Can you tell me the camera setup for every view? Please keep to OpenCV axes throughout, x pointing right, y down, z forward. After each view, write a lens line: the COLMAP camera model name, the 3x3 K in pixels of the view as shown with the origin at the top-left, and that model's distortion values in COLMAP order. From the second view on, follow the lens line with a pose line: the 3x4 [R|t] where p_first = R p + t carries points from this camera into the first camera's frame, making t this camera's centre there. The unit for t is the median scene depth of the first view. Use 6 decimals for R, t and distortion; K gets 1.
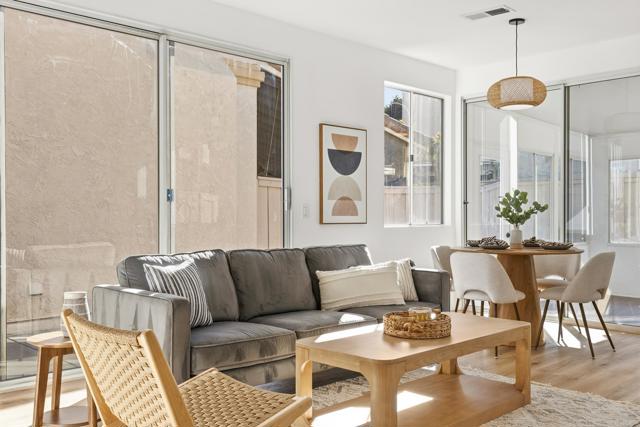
lens RADIAL K [[618.2, 0, 320.5], [0, 618.2, 215.7], [0, 0, 1]] dist [0.005255, 0.000000]
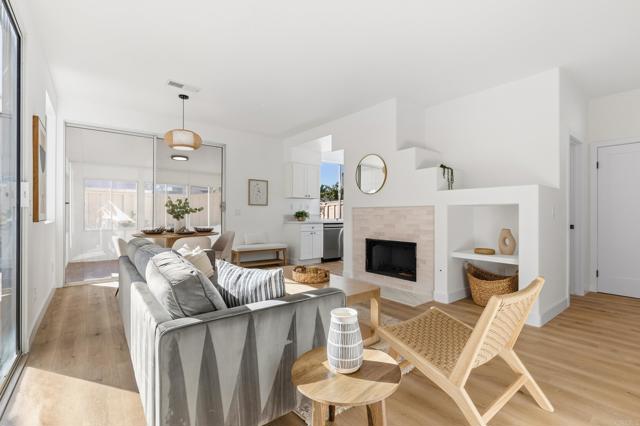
lens RADIAL K [[291.8, 0, 319.4], [0, 291.8, 212.9], [0, 0, 1]] dist [0.002656, 0.000016]
pose [[0.099208, 0.005974, 0.995049, -0.454594], [0.000647, 0.999981, -0.006068, 0.004035], [-0.995067, 0.001246, 0.099202, 0.604006]]
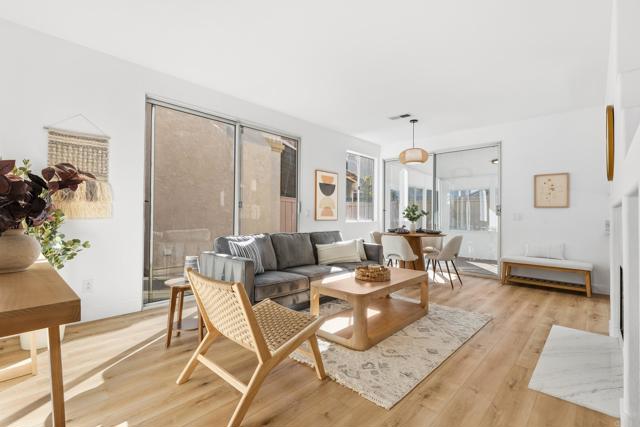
lens RADIAL K [[291.8, 0, 318.3], [0, 291.8, 211.8], [0, 0, 1]] dist [0.002656, 0.000016]
pose [[0.998863, 0.010696, 0.046457, -0.039391], [-0.010018, 0.999840, -0.014807, -0.000463], [-0.046608, 0.014325, 0.998811, 0.070687]]
